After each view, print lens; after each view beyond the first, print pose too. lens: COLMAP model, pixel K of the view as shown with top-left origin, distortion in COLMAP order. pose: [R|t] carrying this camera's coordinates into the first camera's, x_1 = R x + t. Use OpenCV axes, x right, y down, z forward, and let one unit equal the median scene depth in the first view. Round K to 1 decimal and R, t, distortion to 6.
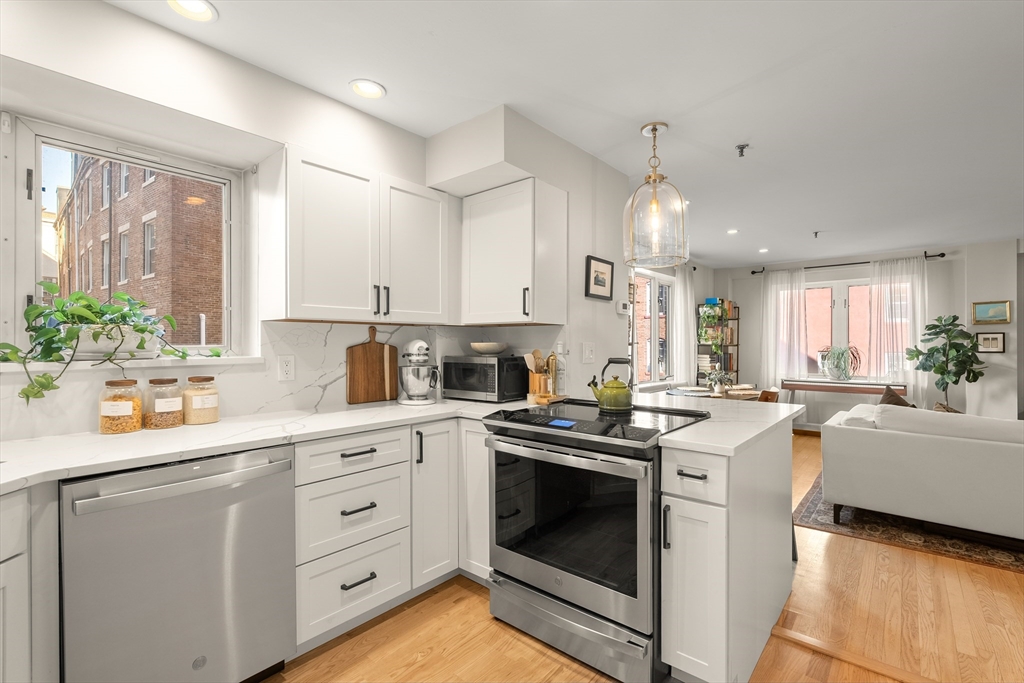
lens RADIAL K [[462.9, 0, 512.0], [0, 462.9, 341.5], [0, 0, 1]] dist [-0.004080, 0.000251]
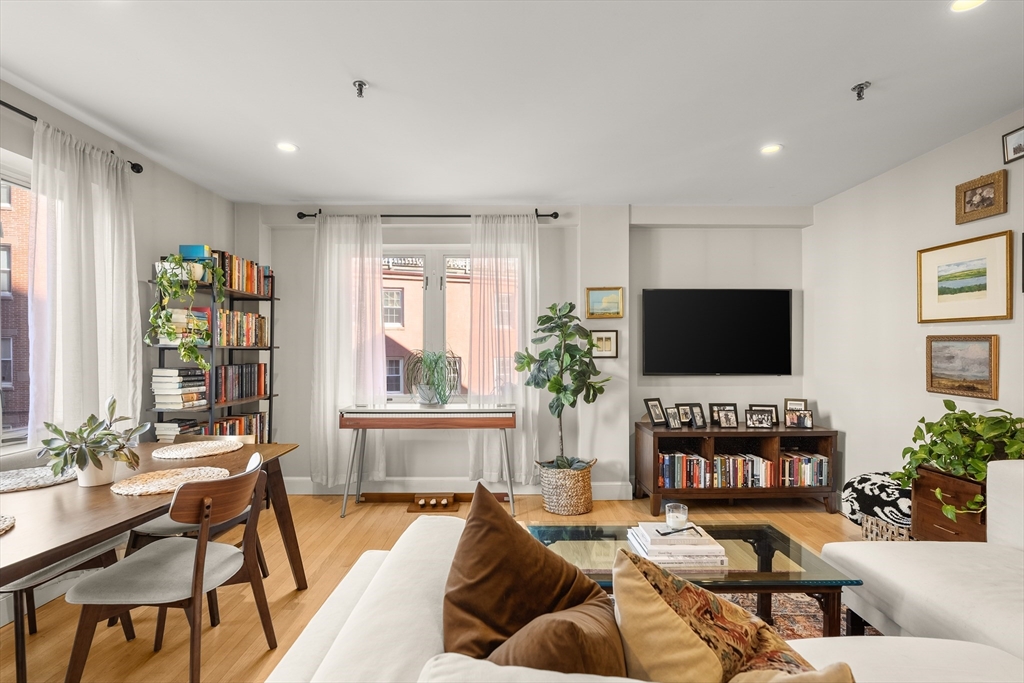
lens RADIAL K [[485.6, 0, 515.3], [0, 485.6, 351.1], [0, 0, 1]] dist [-0.001393, 0.000376]
pose [[0.752561, -0.002977, 0.658515, 0.443644], [-0.002265, 0.999972, 0.007109, 0.008585], [-0.658518, -0.006841, 0.752534, 0.531664]]
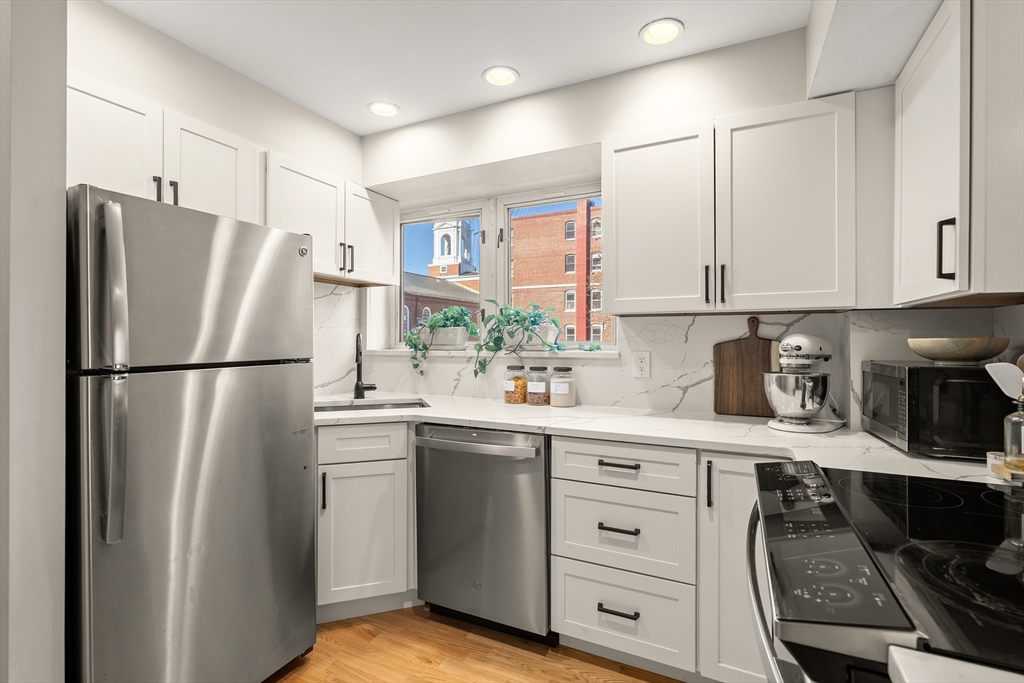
lens RADIAL K [[468.1, 0, 515.8], [0, 468.1, 339.3], [0, 0, 1]] dist [-0.000655, 0.000668]
pose [[0.254868, 0.000724, -0.966976, 0.181596], [0.003145, 0.999994, 0.001578, 0.000733], [0.966971, -0.003444, 0.254864, 0.225172]]
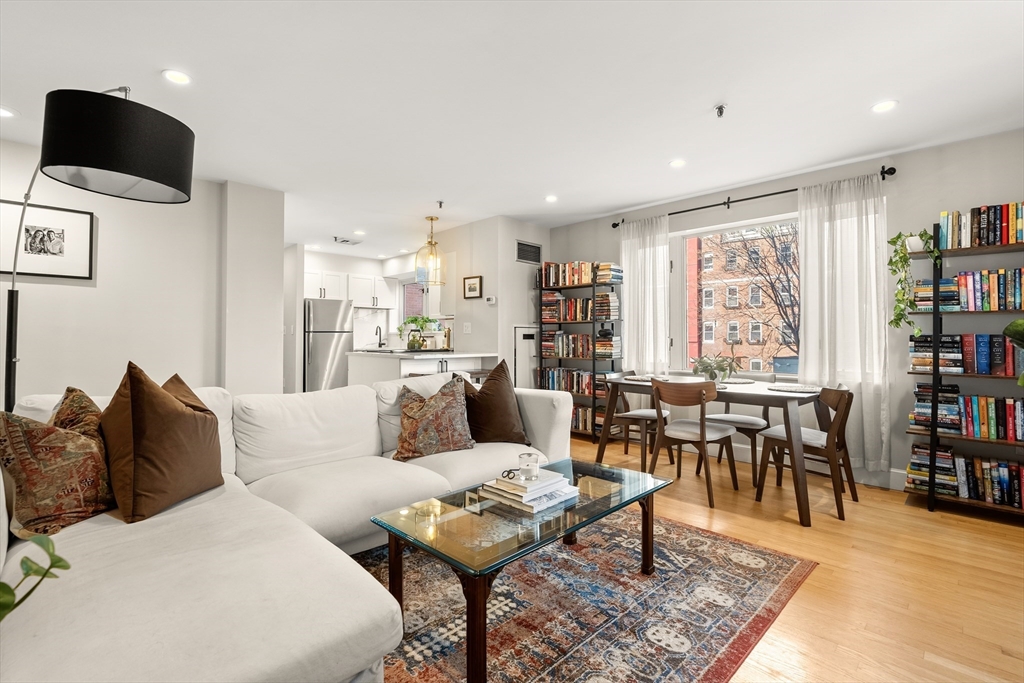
lens RADIAL K [[466.0, 0, 515.5], [0, 466.0, 328.2], [0, 0, 1]] dist [-0.002123, 0.000513]
pose [[-0.065564, -0.021156, -0.997624, 1.163596], [0.003791, 0.999763, -0.021450, 0.037382], [0.997841, -0.005188, -0.065469, 0.746995]]
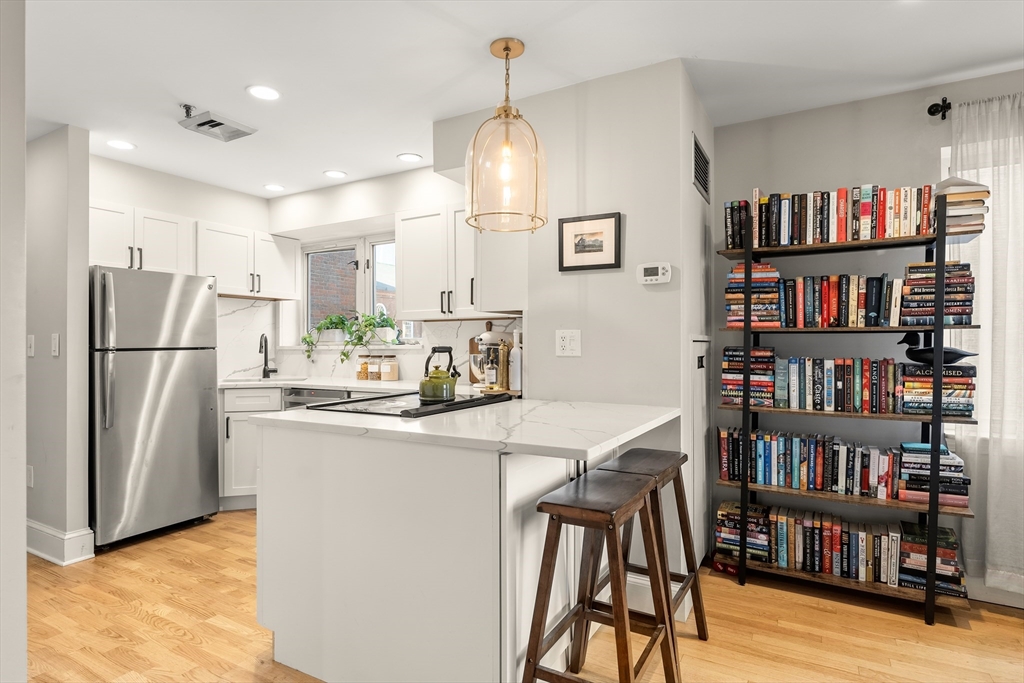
lens RADIAL K [[542.2, 0, 514.9], [0, 542.2, 342.4], [0, 0, 1]] dist [-0.005100, -0.000109]
pose [[0.200068, -0.003565, -0.979776, 0.585346], [0.007051, 0.999973, -0.002198, 0.013604], [0.979757, -0.006469, 0.200087, 0.412960]]
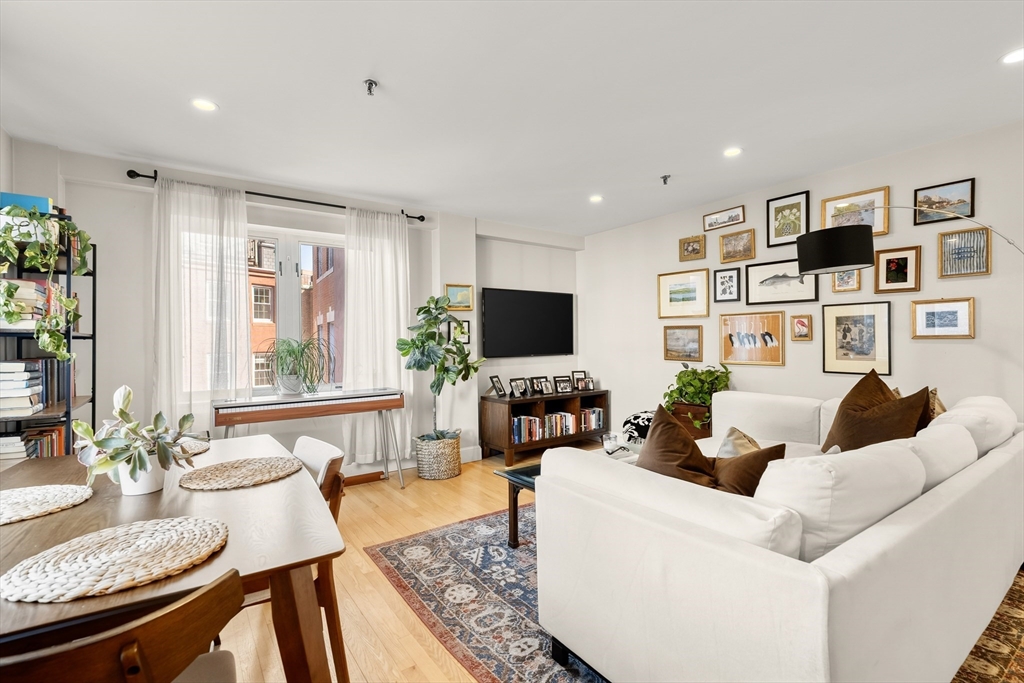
lens RADIAL K [[462.9, 0, 512.0], [0, 462.9, 341.5], [0, 0, 1]] dist [-0.004080, 0.000251]
pose [[0.238277, -0.002833, 0.971193, 0.232461], [0.008156, 0.999966, 0.000915, 0.020161], [-0.971163, 0.007703, 0.238292, 0.714940]]
